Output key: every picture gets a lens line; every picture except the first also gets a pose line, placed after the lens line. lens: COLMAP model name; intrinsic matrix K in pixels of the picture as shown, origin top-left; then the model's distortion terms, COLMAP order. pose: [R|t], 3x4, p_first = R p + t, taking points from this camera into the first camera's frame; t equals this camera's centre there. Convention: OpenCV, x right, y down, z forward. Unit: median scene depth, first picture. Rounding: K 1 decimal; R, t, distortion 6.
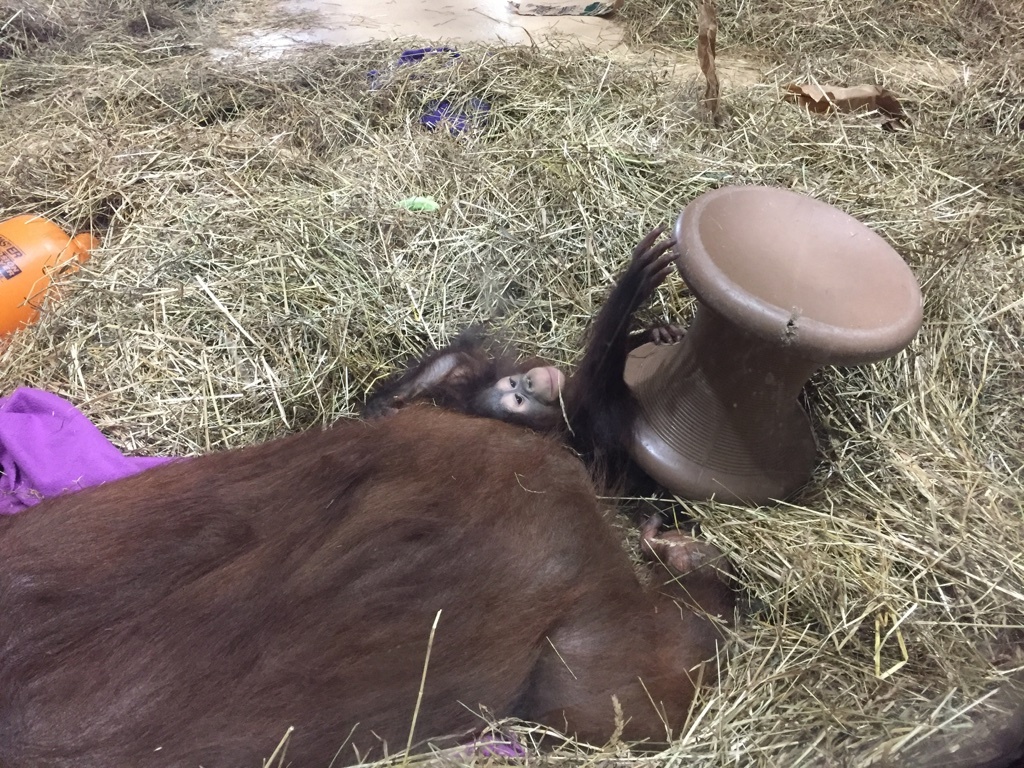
lens RADIAL K [[884.4, 0, 512.2], [0, 884.4, 378.4], [0, 0, 1]] dist [0.085289, -0.111460]
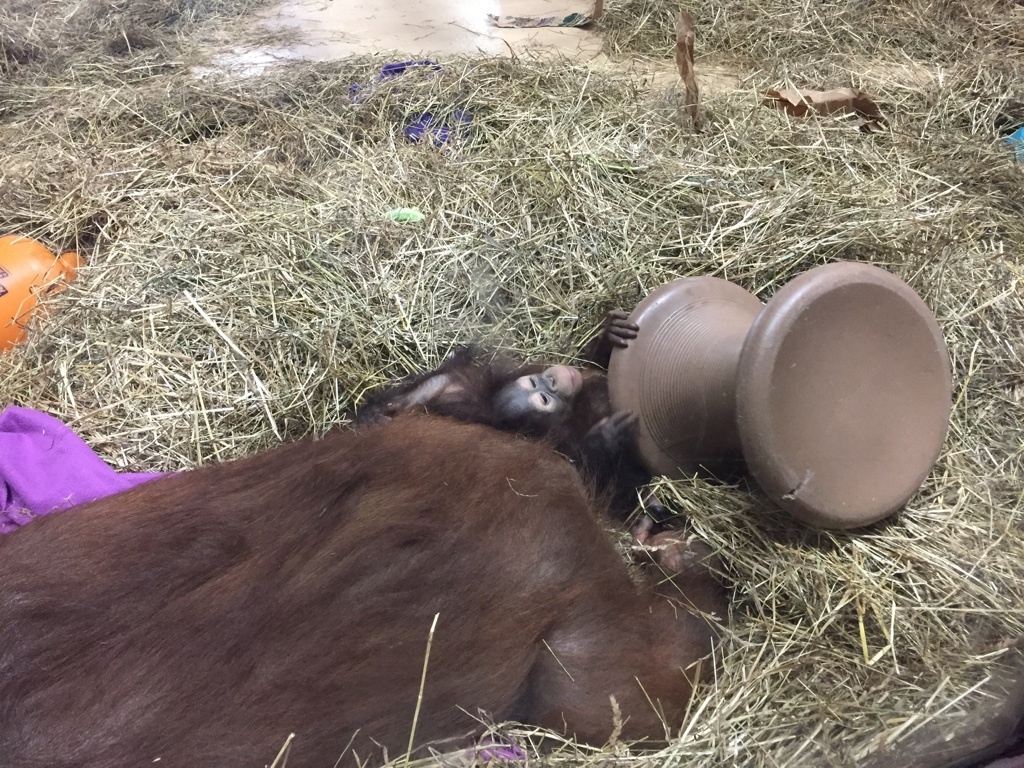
lens RADIAL K [[884.4, 0, 512.2], [0, 884.4, 378.4], [0, 0, 1]] dist [0.085289, -0.111460]
pose [[0.999568, -0.026304, 0.013077, -0.001063], [0.026467, 0.999572, -0.012454, 0.004374], [-0.012744, 0.012795, 0.999837, -0.005076]]
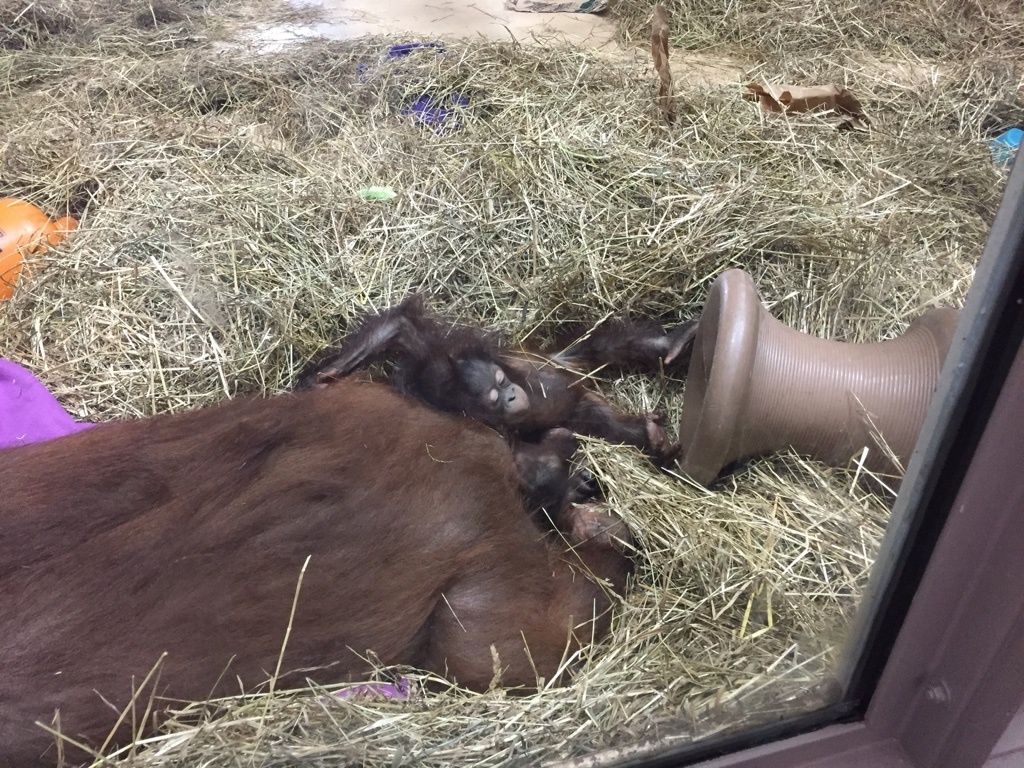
lens RADIAL K [[882.4, 0, 512.0], [0, 882.4, 384.0], [0, 0, 1]] dist [0.082805, -0.105904]
pose [[0.999252, 0.021889, -0.031878, 0.092970], [-0.021515, 0.999696, 0.012040, 0.012571], [0.032132, -0.011345, 0.999419, -0.044718]]
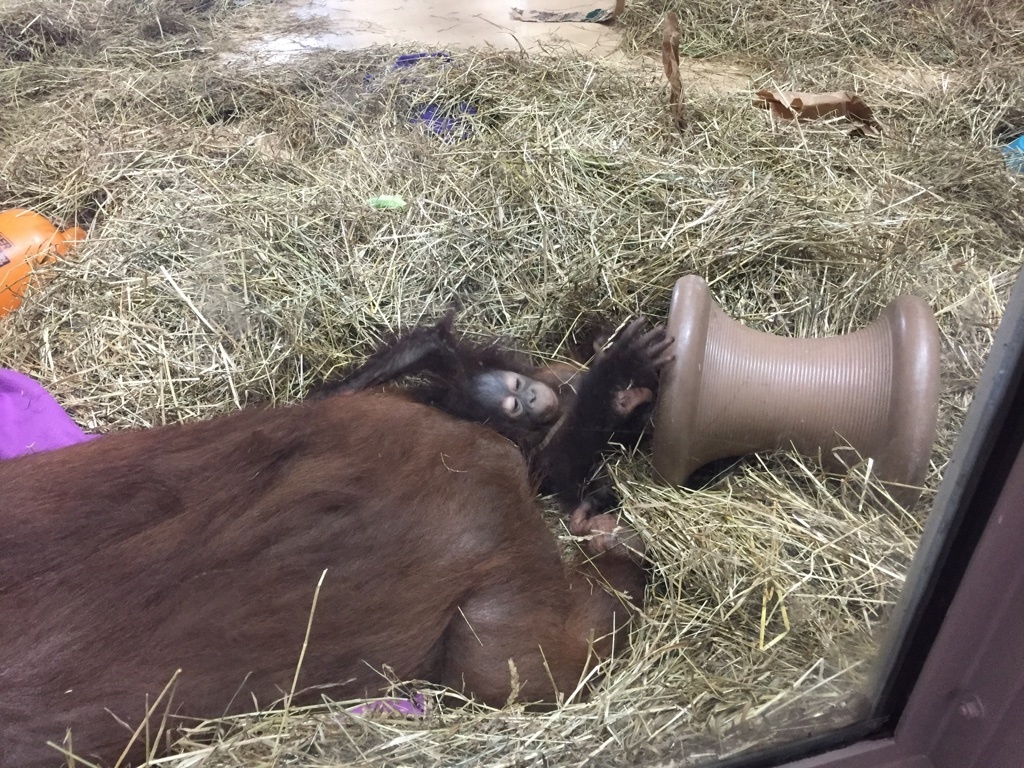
lens RADIAL K [[882.4, 0, 512.0], [0, 882.4, 384.0], [0, 0, 1]] dist [0.082805, -0.105904]
pose [[0.999197, 0.017827, -0.035894, 0.083507], [-0.017806, 0.999841, 0.000890, 0.013438], [0.035904, -0.000251, 0.999355, -0.034838]]
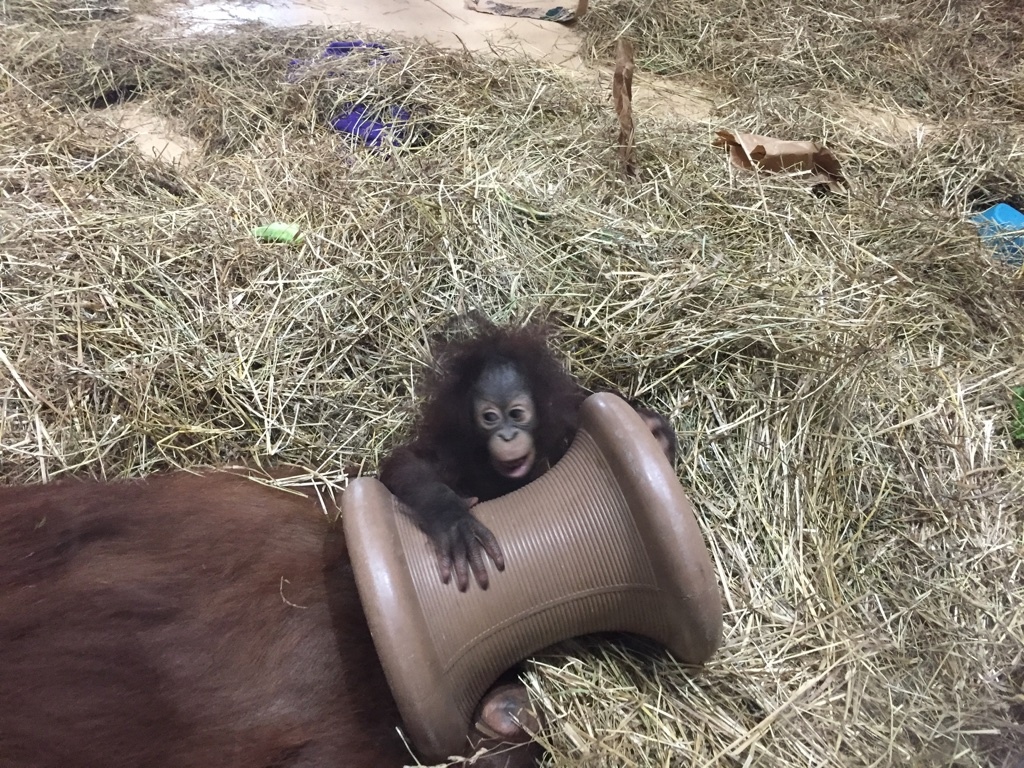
lens RADIAL K [[884.4, 0, 512.2], [0, 884.4, 378.4], [0, 0, 1]] dist [0.085289, -0.111460]
pose [[0.995405, 0.092385, 0.025170, 0.118004], [-0.092858, 0.995511, 0.018327, -0.089882], [-0.023364, -0.020580, 0.999515, 0.106811]]
